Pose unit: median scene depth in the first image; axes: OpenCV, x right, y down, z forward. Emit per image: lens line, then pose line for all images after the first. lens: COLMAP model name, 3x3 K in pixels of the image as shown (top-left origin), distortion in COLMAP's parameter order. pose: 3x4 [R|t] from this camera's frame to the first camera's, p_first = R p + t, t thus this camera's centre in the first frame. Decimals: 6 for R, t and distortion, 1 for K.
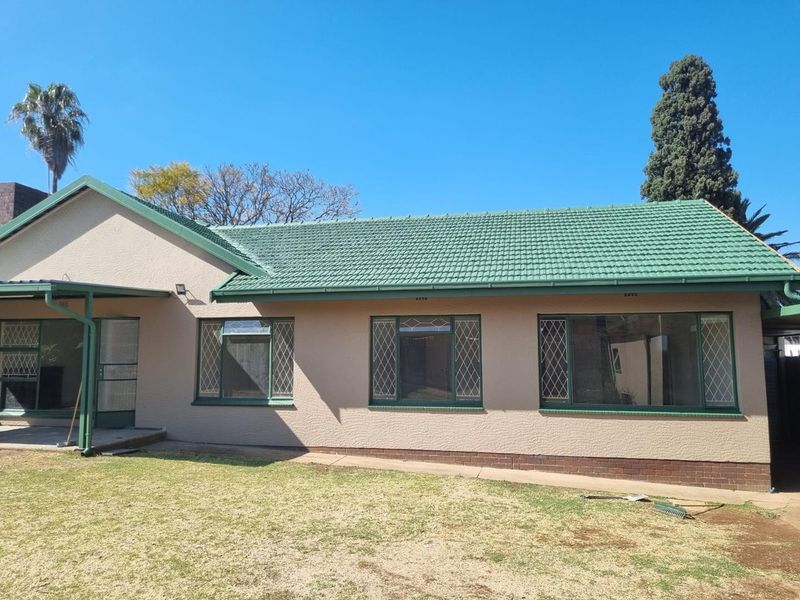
lens RADIAL K [[588.8, 0, 396.3], [0, 588.8, 299.3], [0, 0, 1]] dist [0.038408, -0.006014]
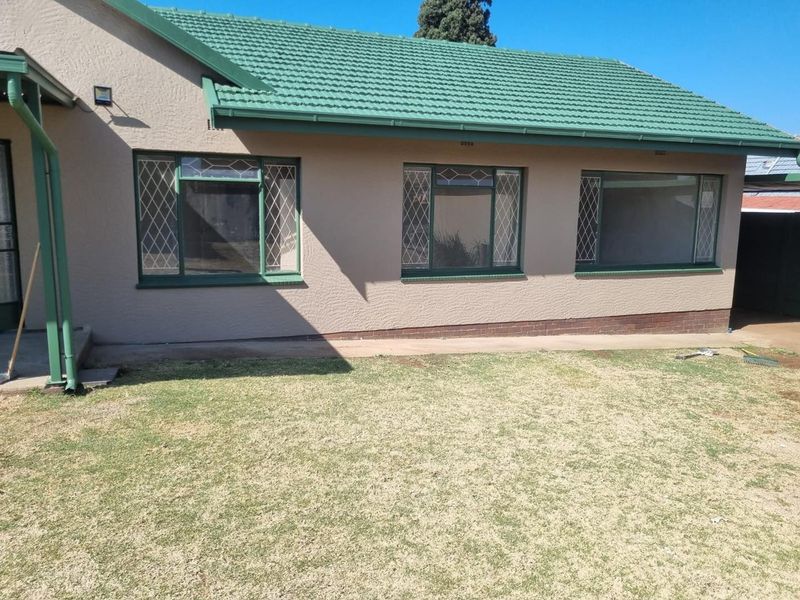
lens RADIAL K [[588.8, 0, 399.5], [0, 588.8, 295.9], [0, 0, 1]] dist [0.038408, -0.006014]
pose [[0.846367, -0.068020, 0.528238, -0.467303], [-0.064225, 0.971539, 0.228007, 0.022583], [-0.528713, -0.226904, 0.817910, 0.340044]]
